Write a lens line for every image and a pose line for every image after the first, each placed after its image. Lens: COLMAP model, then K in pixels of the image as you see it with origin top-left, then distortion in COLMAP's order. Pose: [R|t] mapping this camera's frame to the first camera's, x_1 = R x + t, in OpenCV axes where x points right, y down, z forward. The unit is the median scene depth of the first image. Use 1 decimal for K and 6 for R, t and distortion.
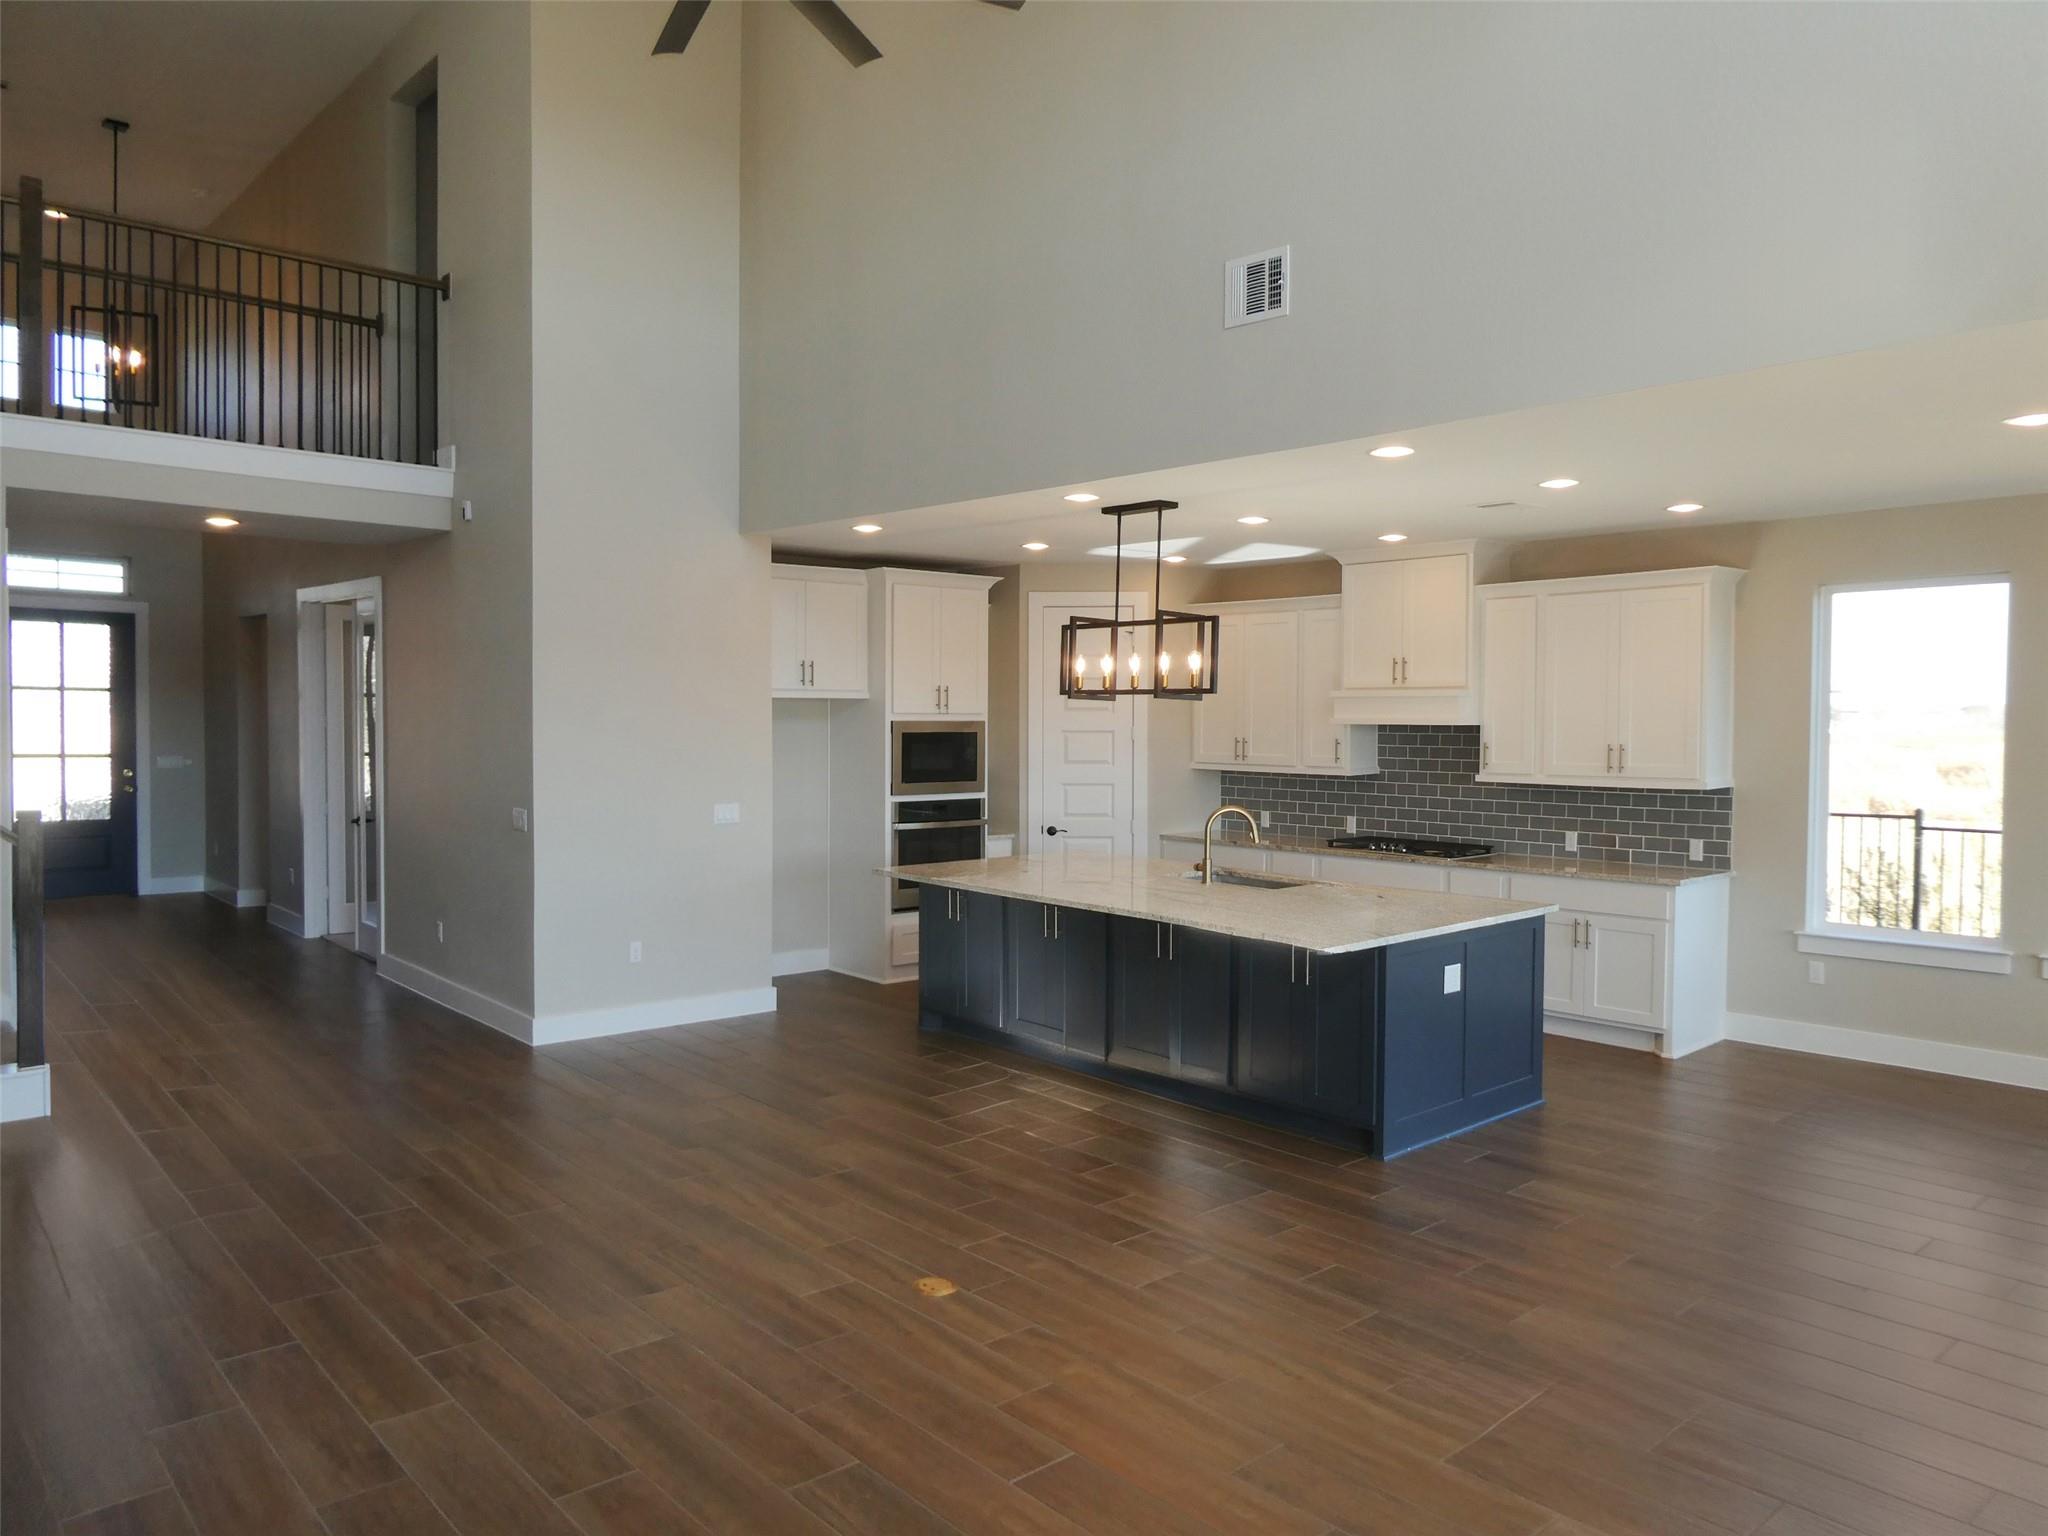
lens RADIAL K [[1503.7, 0, 1024.0], [0, 1503.7, 768.0], [0, 0, 1]] dist [0.050789, -0.059735]
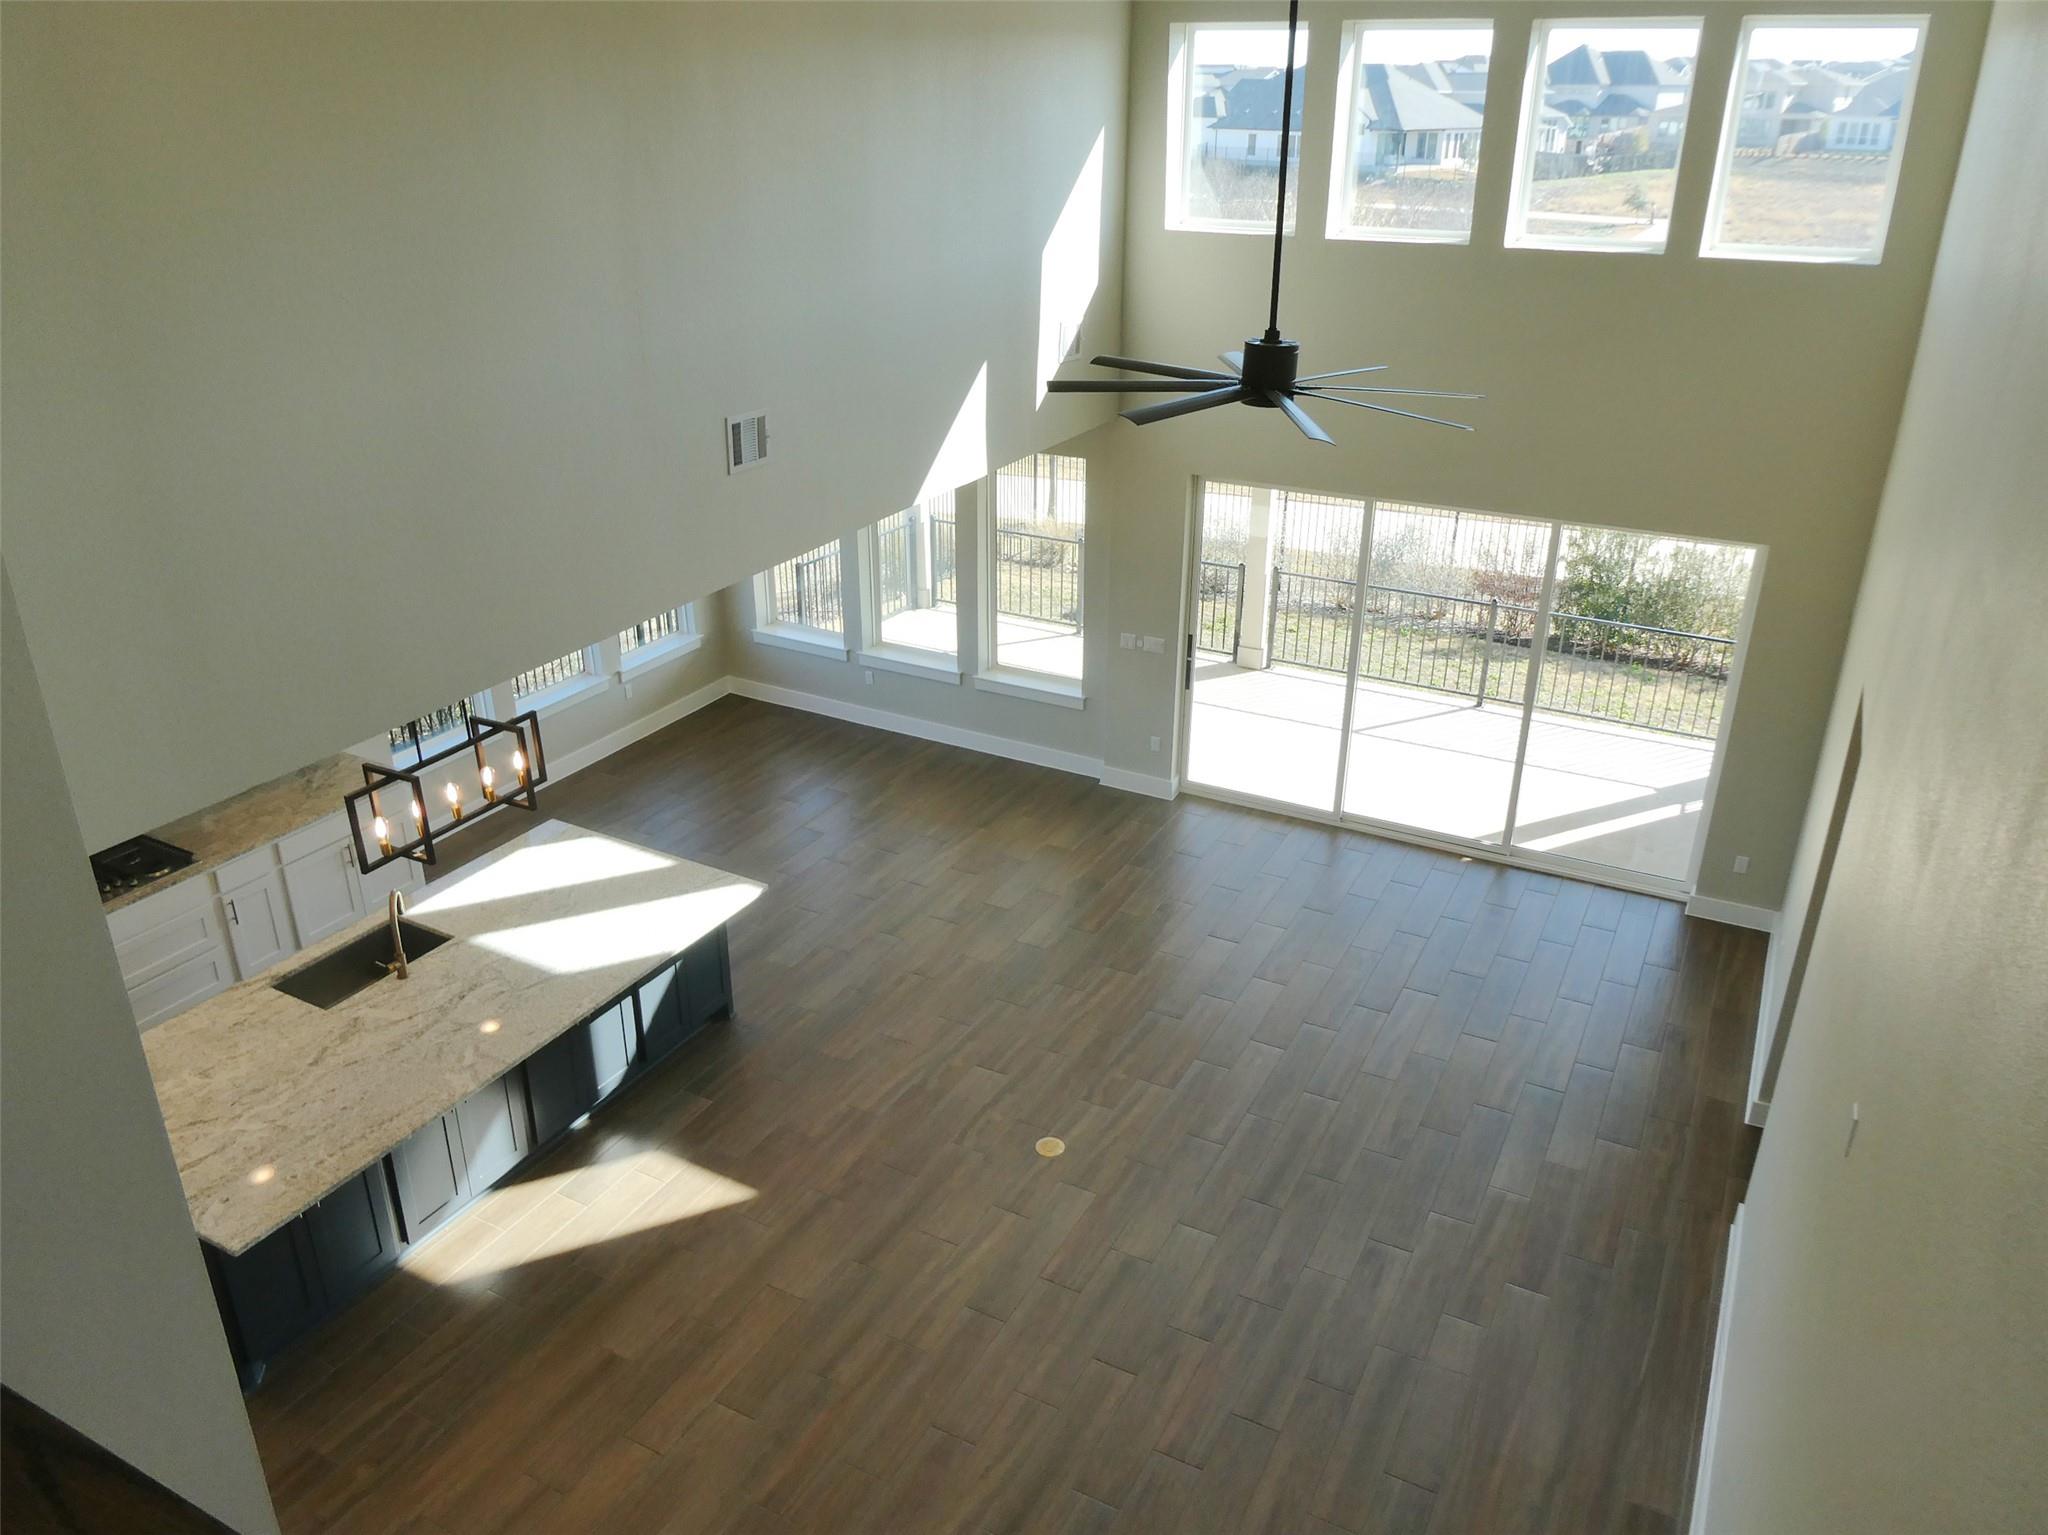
lens RADIAL K [[1503.7, 0, 1024.0], [0, 1503.7, 767.5], [0, 0, 1]] dist [0.050789, -0.059735]
pose [[-0.377620, -0.389408, 0.840098, -0.807119], [0.019727, 0.903683, 0.427748, -0.461931], [-0.925751, 0.178099, -0.333567, 0.969946]]
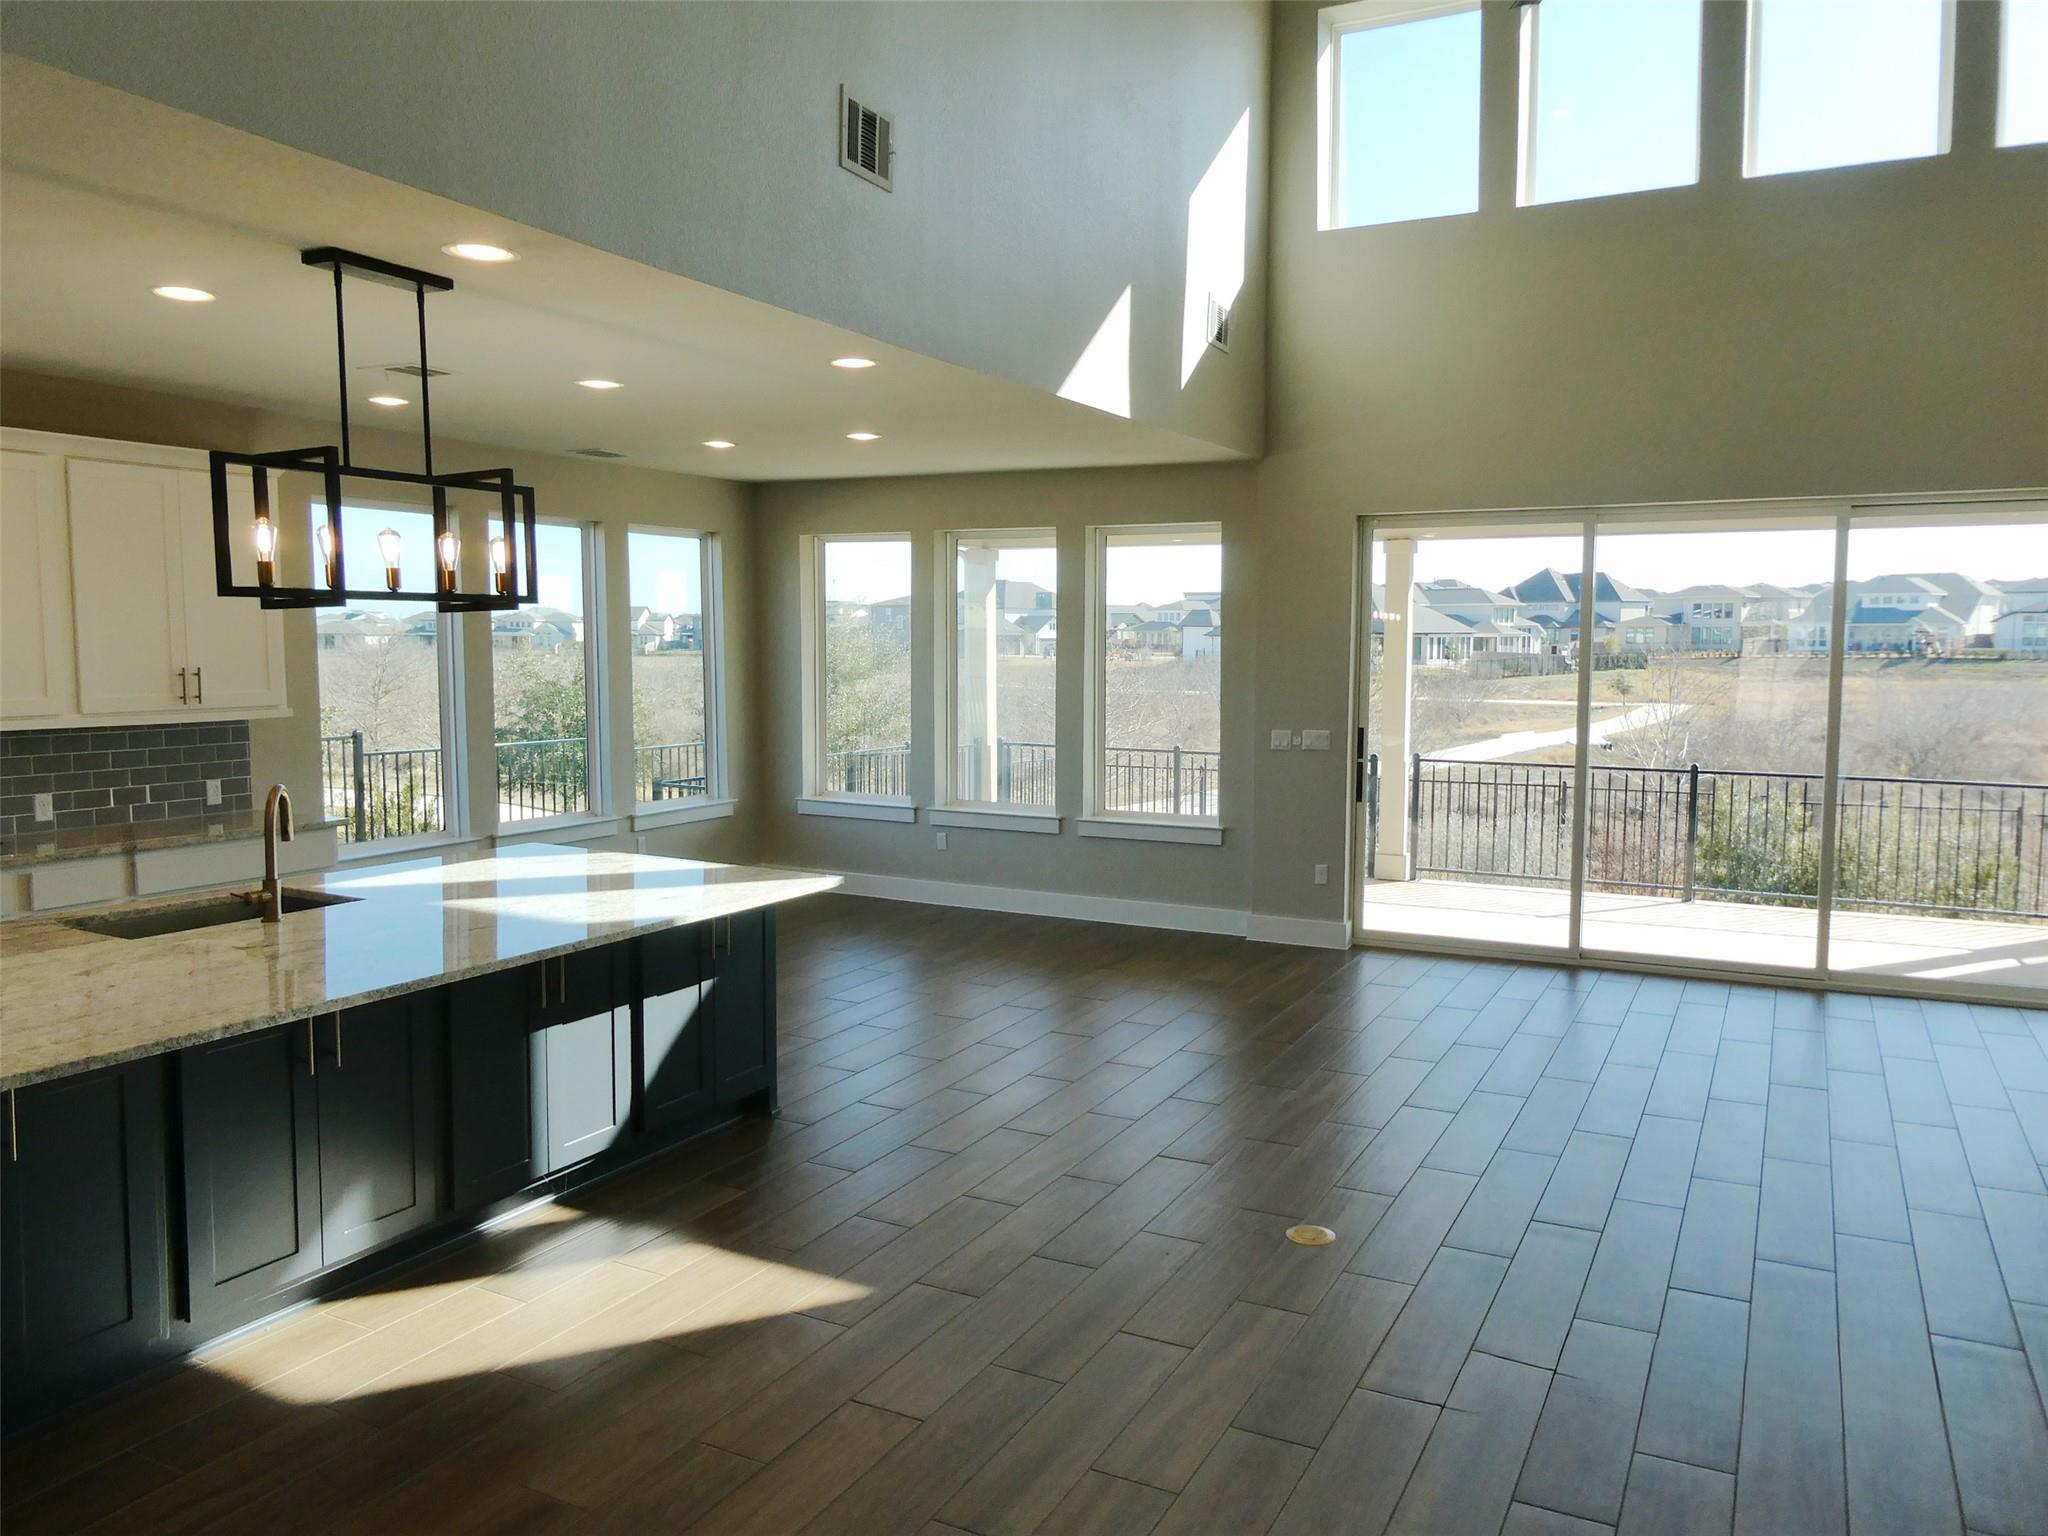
lens RADIAL K [[1503.7, 0, 1024.0], [0, 1503.7, 768.0], [0, 0, 1]] dist [0.050789, -0.059735]
pose [[-0.379432, -0.082314, 0.921551, -0.555930], [0.024700, 0.994778, 0.099024, -0.034912], [-0.924890, 0.060335, -0.375418, 0.985305]]
